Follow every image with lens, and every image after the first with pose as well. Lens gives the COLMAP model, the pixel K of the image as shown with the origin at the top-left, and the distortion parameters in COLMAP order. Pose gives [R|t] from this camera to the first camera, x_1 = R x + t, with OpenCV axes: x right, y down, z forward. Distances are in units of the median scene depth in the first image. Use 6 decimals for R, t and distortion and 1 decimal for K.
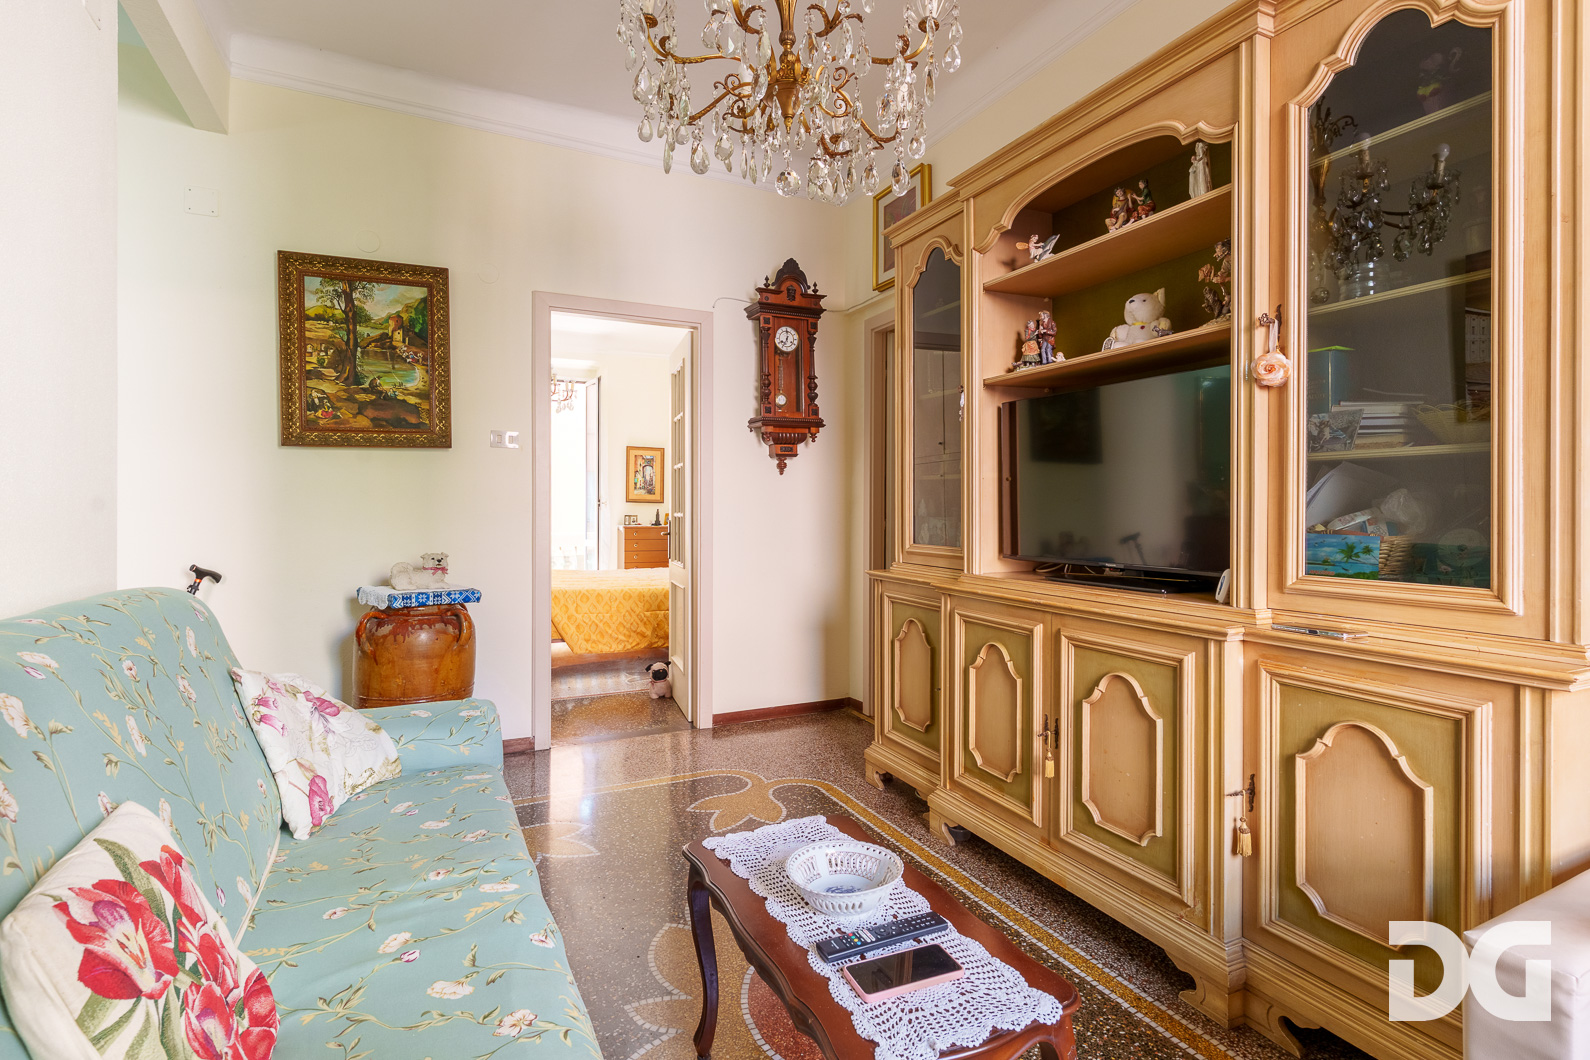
lens RADIAL K [[760.9, 0, 795.0], [0, 760.9, 522.2], [0, 0, 1]] dist [-0.005317, 0.000550]
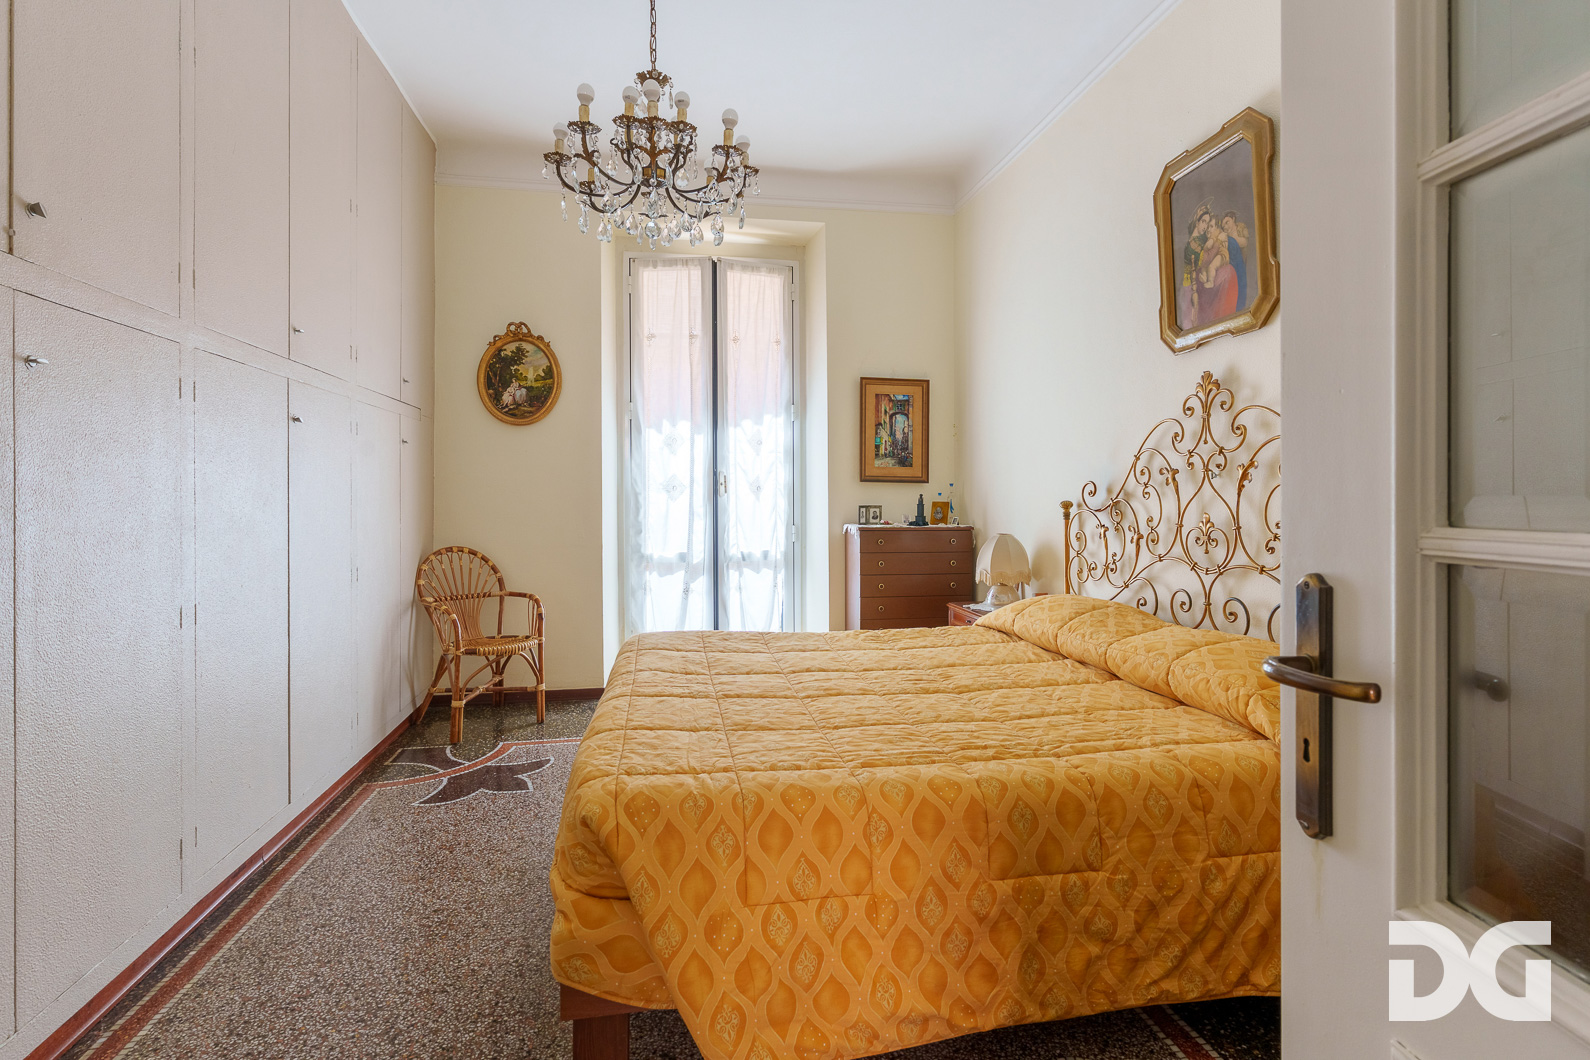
lens RADIAL K [[760.9, 0, 793.6], [0, 760.9, 515.4], [0, 0, 1]] dist [-0.005317, 0.000550]
pose [[0.964997, 0.006654, -0.262176, -0.128172], [-0.003648, 0.999922, 0.011950, -0.008454], [0.262235, -0.010576, 0.964946, 0.475219]]
